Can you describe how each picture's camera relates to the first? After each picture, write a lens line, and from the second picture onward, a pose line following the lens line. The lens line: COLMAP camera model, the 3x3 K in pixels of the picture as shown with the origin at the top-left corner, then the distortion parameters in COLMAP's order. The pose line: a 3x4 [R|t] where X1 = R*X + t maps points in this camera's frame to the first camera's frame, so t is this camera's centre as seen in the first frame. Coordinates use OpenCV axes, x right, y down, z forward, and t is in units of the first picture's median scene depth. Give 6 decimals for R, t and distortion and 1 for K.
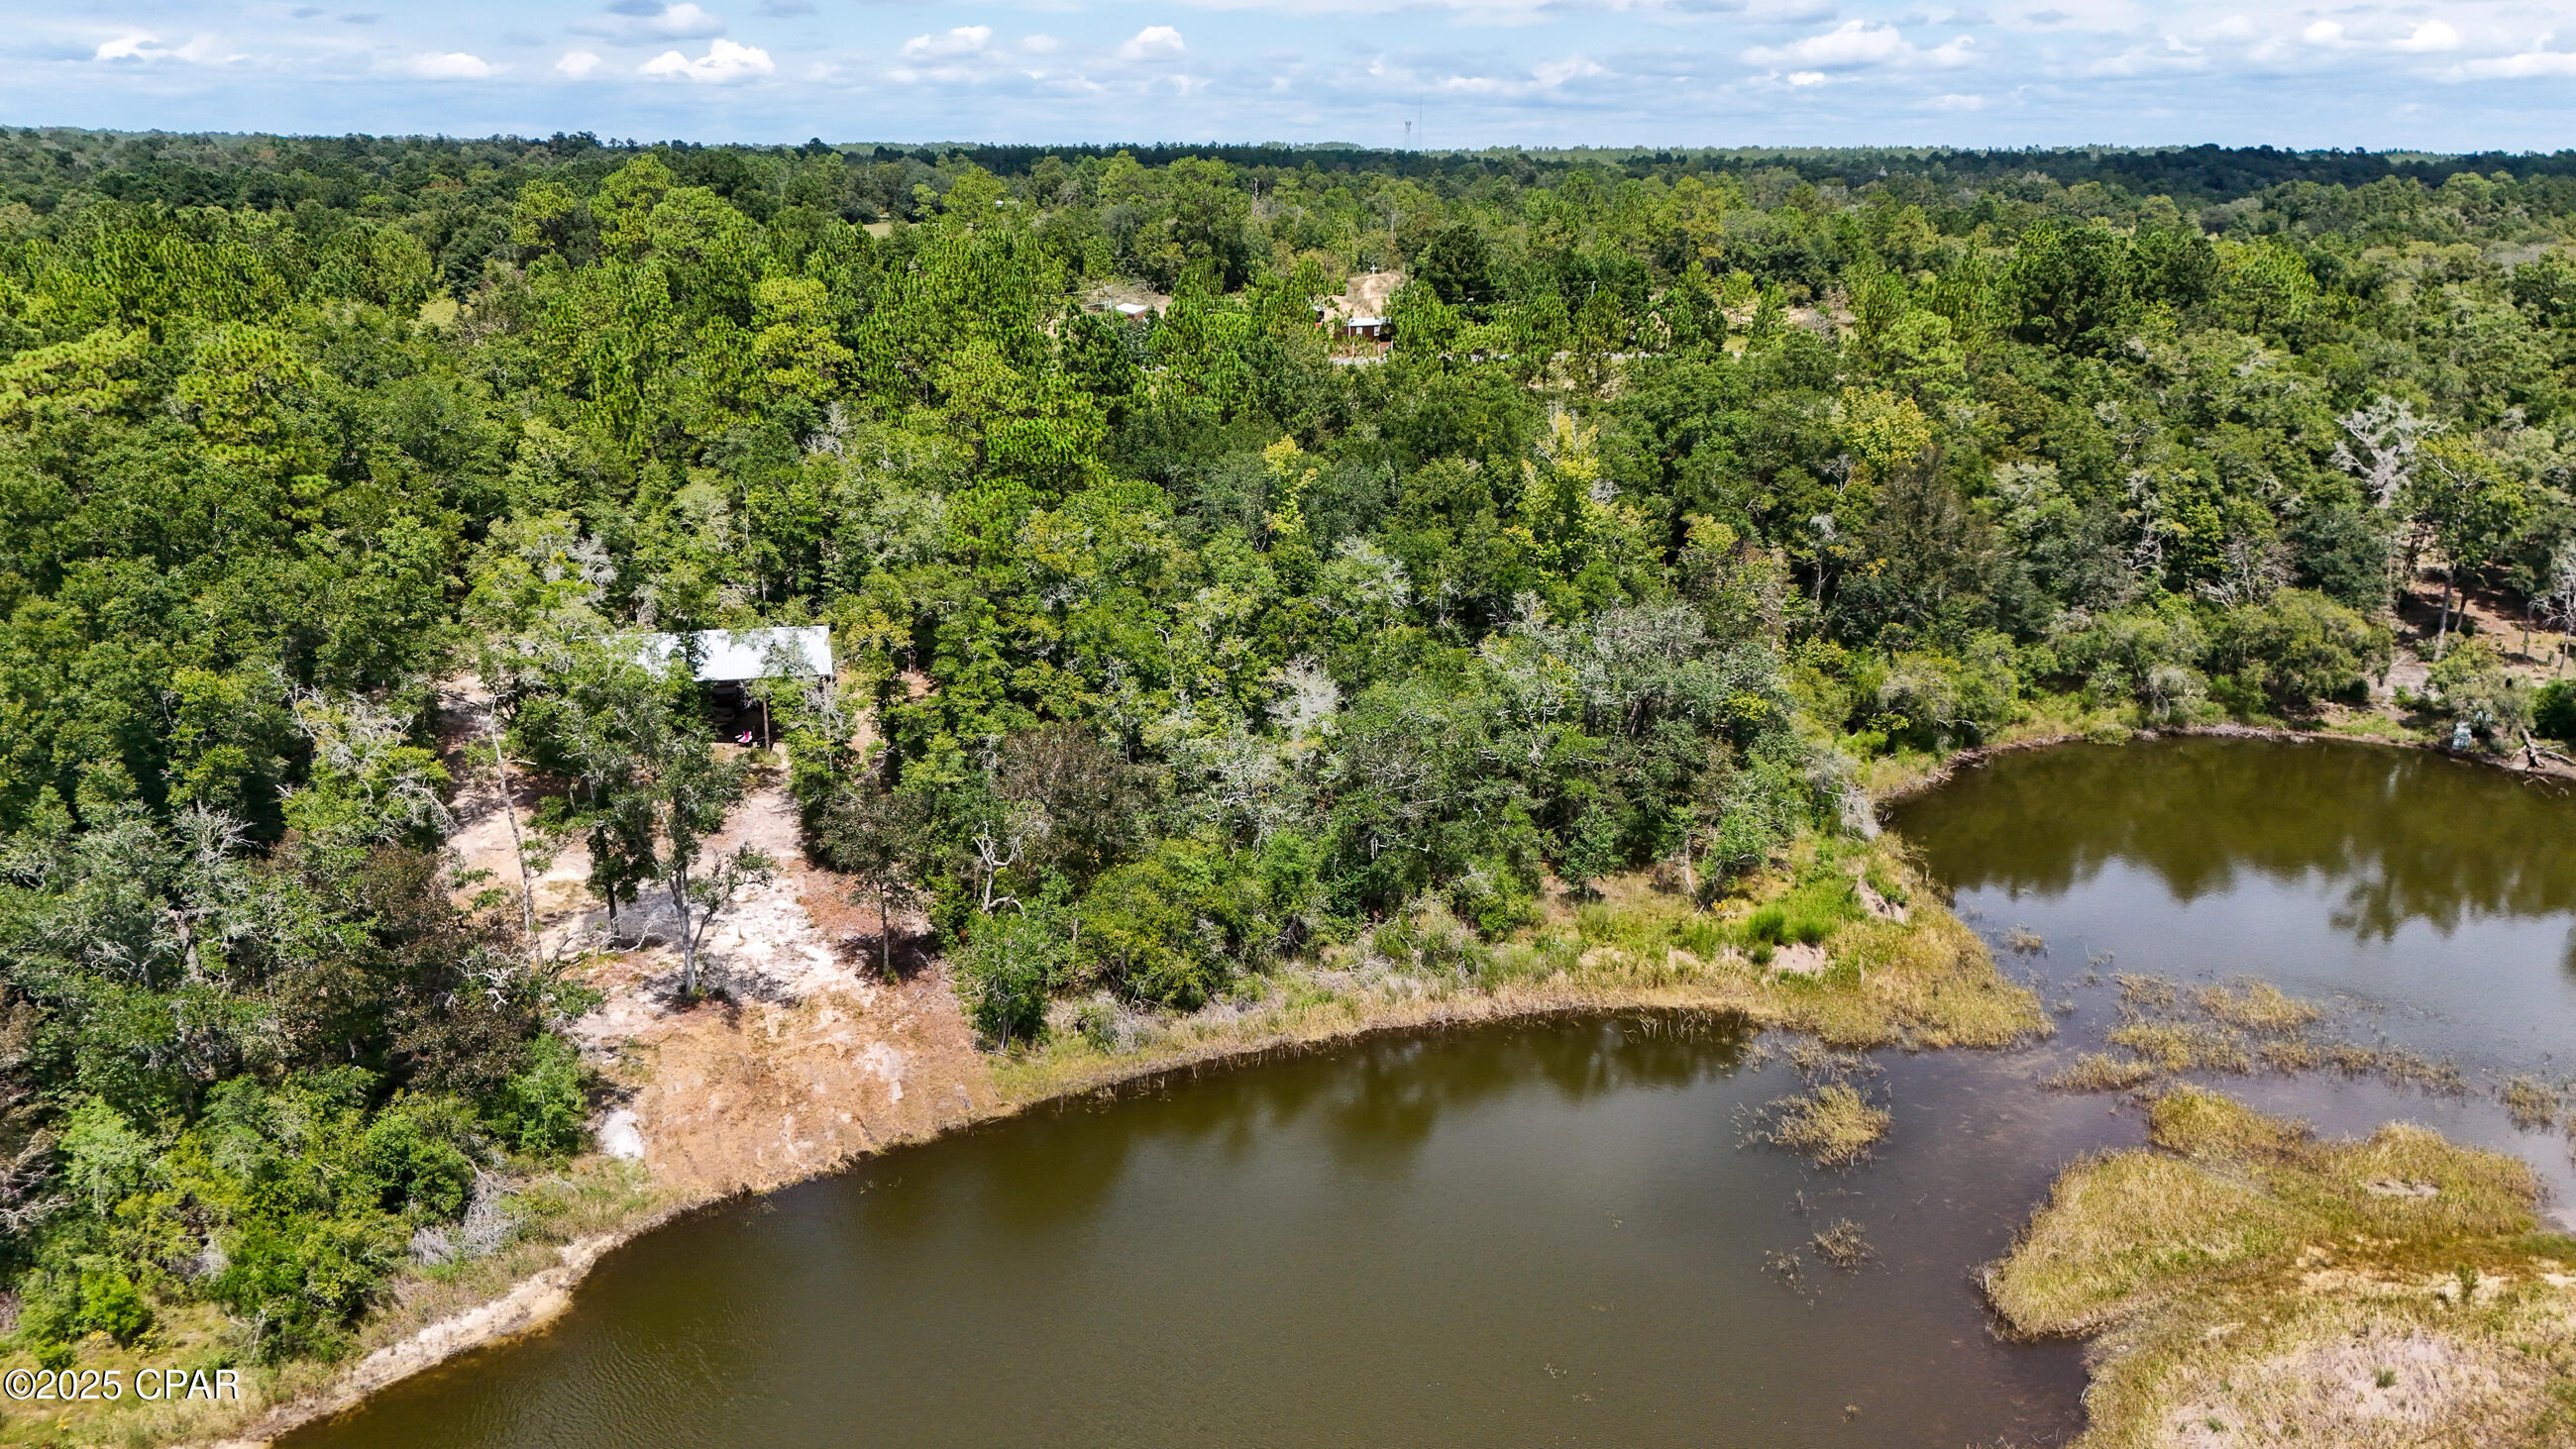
lens RADIAL K [[1670.7, 0, 1288.0], [0, 1670.7, 724.5], [0, 0, 1]] dist [-0.001274, 0.000203]
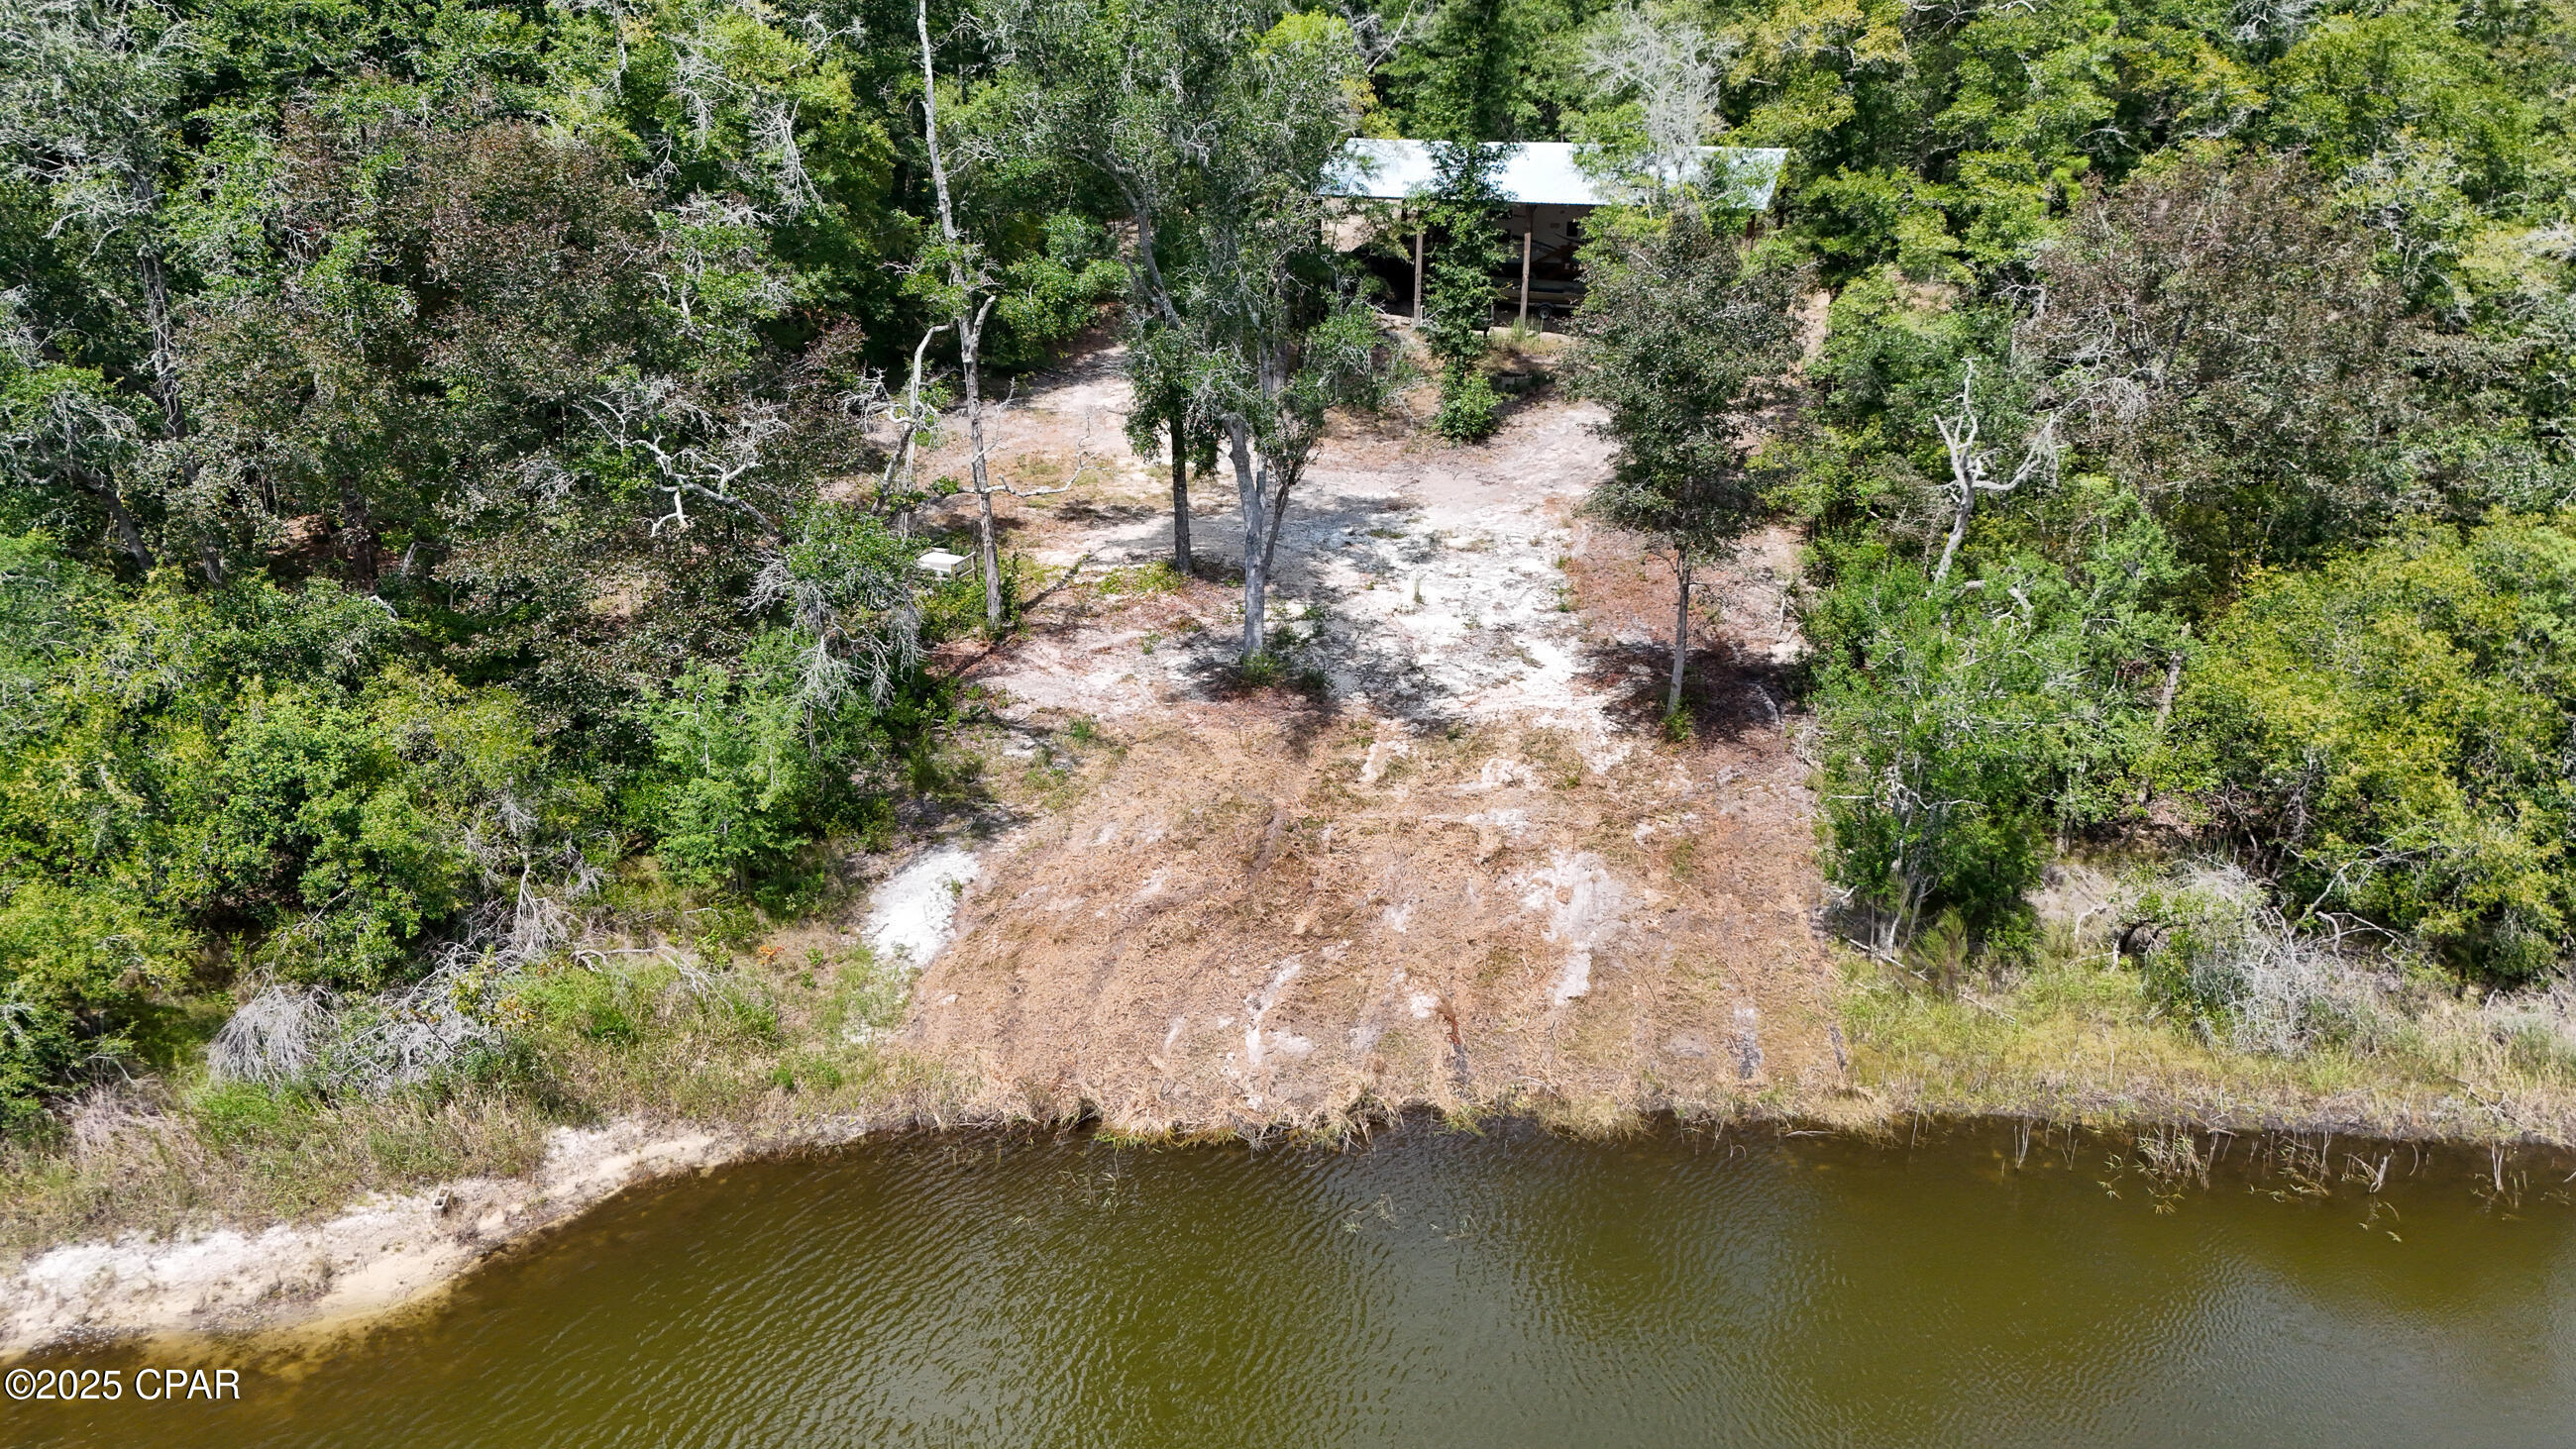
lens RADIAL K [[1896.4, 0, 1288.0], [0, 1896.4, 724.5], [0, 0, 1]] dist [0.063148, -0.046446]
pose [[0.831137, 0.186454, -0.523876, -0.067999], [-0.149089, 0.982335, 0.113093, 0.115284], [0.535709, -0.015891, 0.844253, 0.557756]]
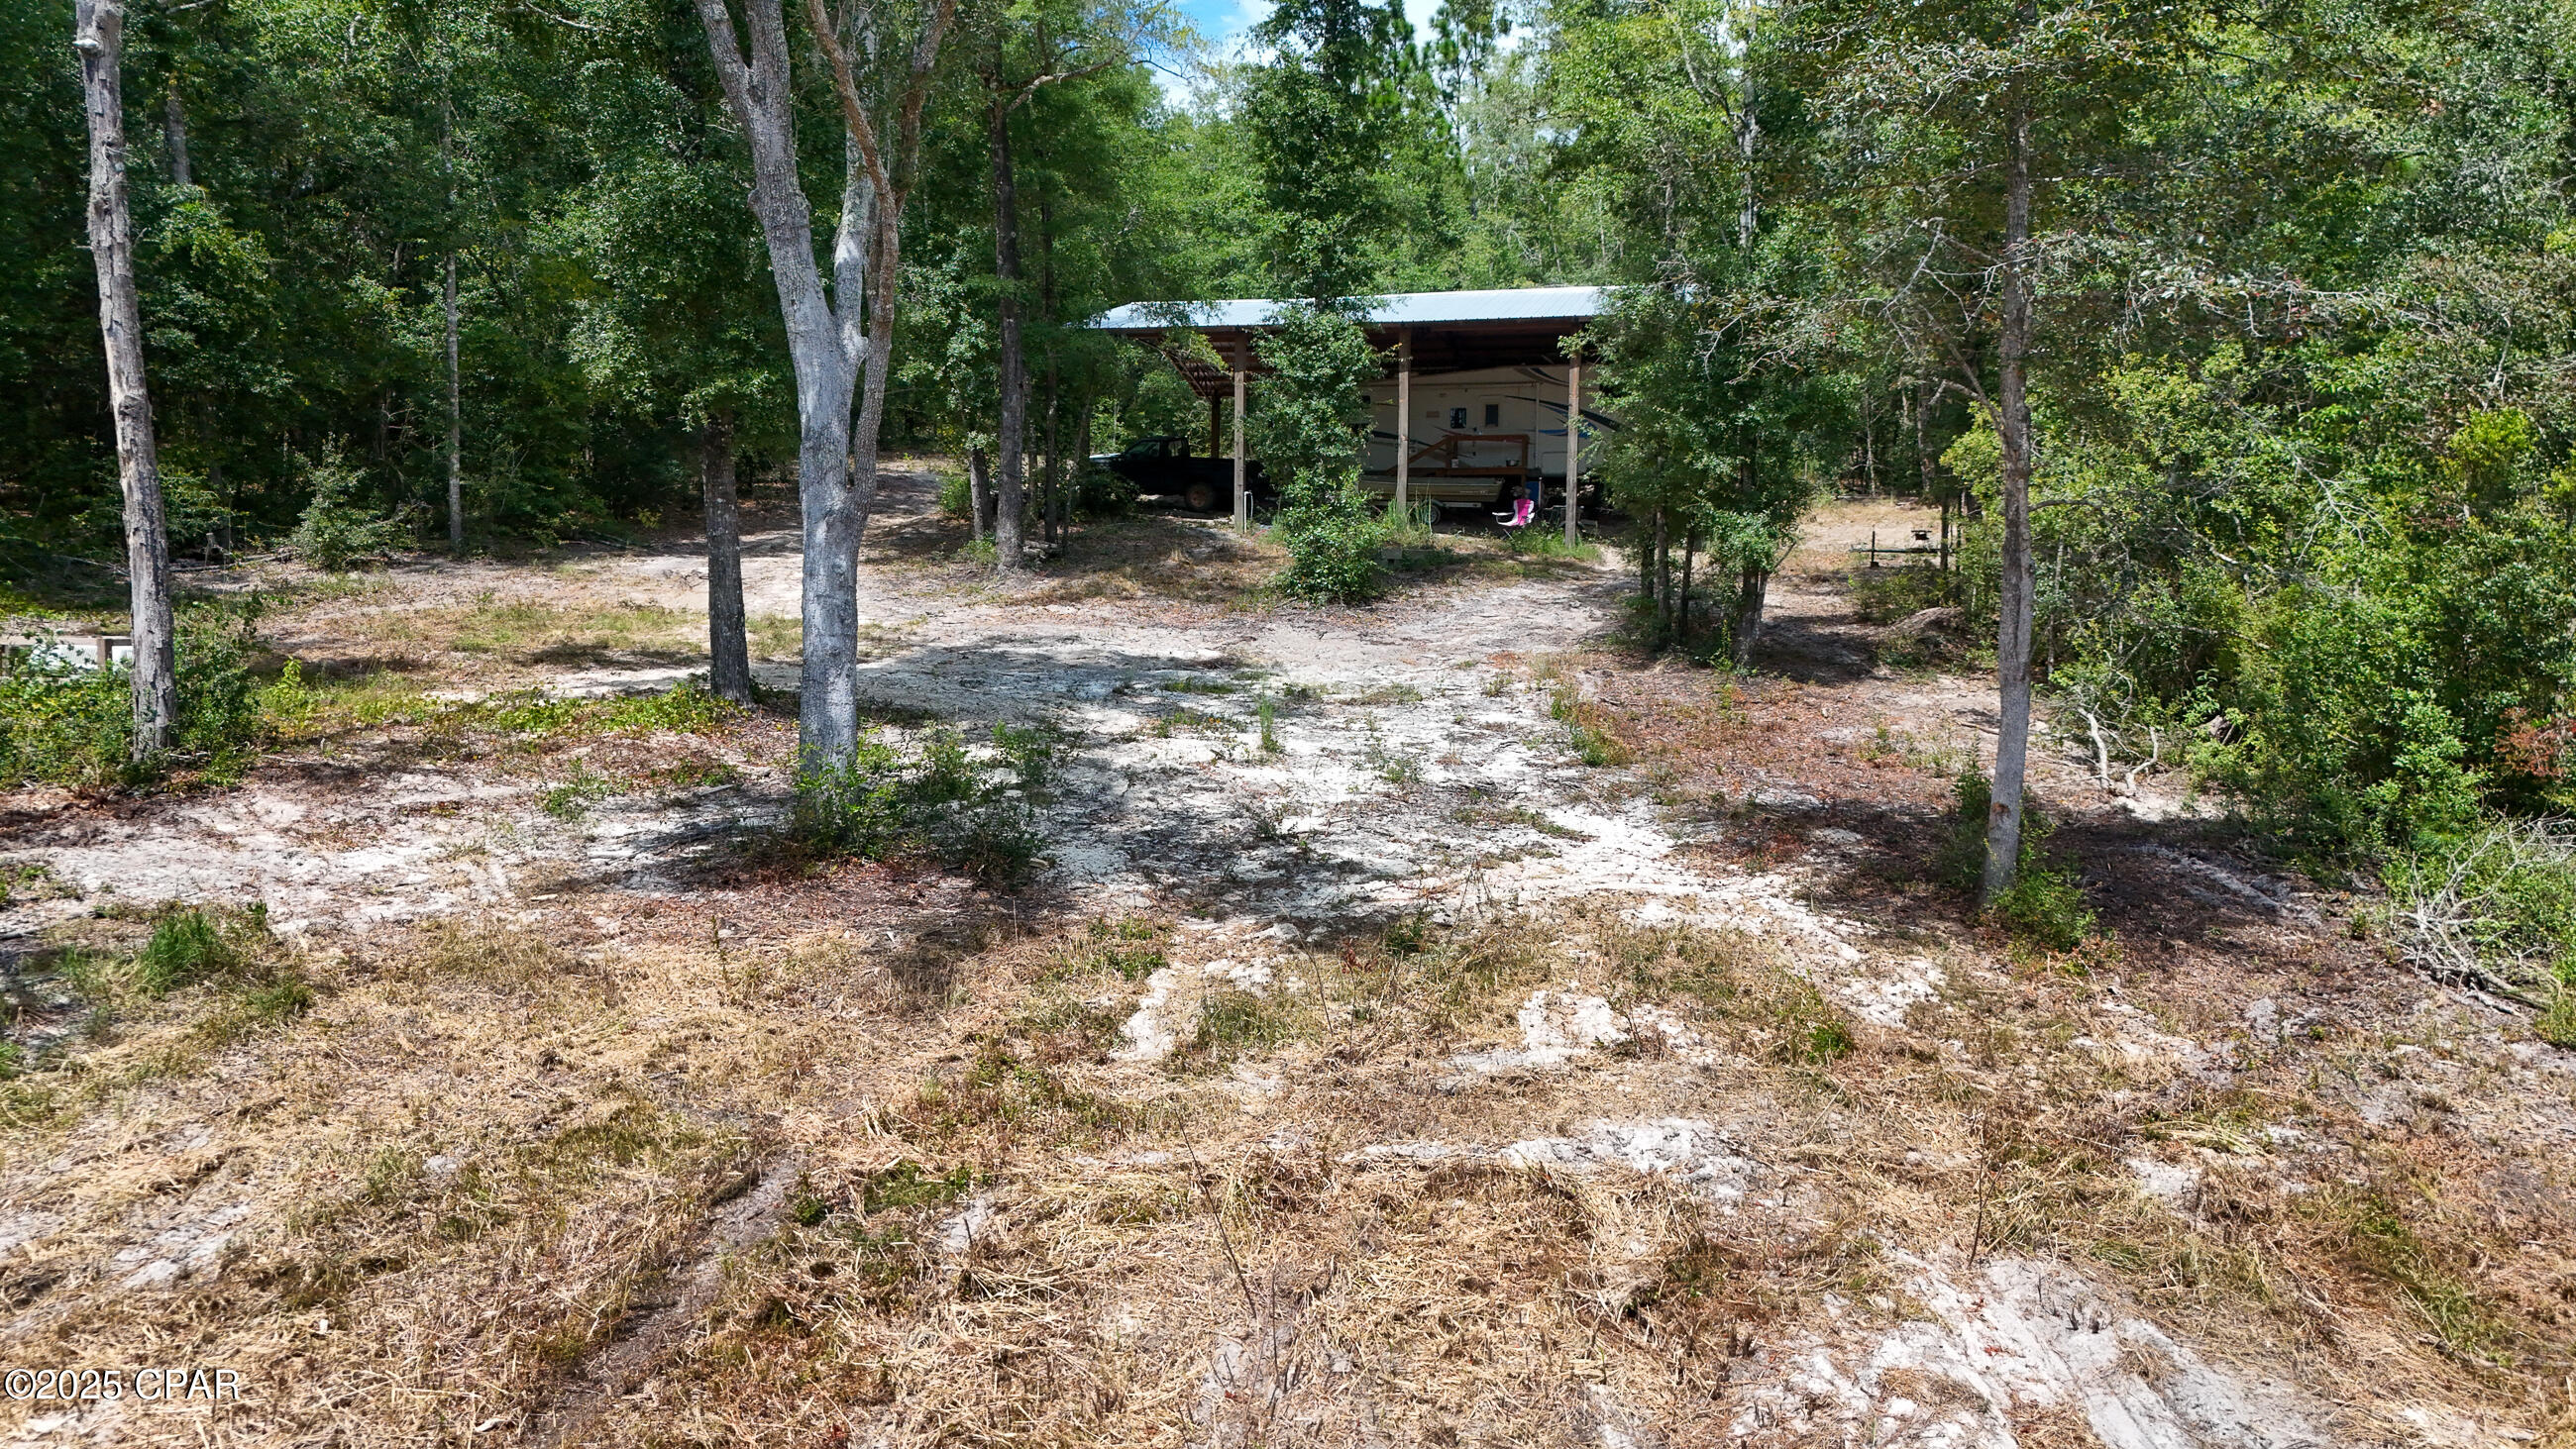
lens RADIAL K [[1896.4, 0, 1288.0], [0, 1896.4, 724.5], [0, 0, 1]] dist [0.063148, -0.046446]
pose [[0.880906, 0.024576, -0.472654, -0.226868], [-0.120137, 0.977554, -0.173075, 0.180253], [0.457791, 0.209246, 0.864085, 0.856145]]
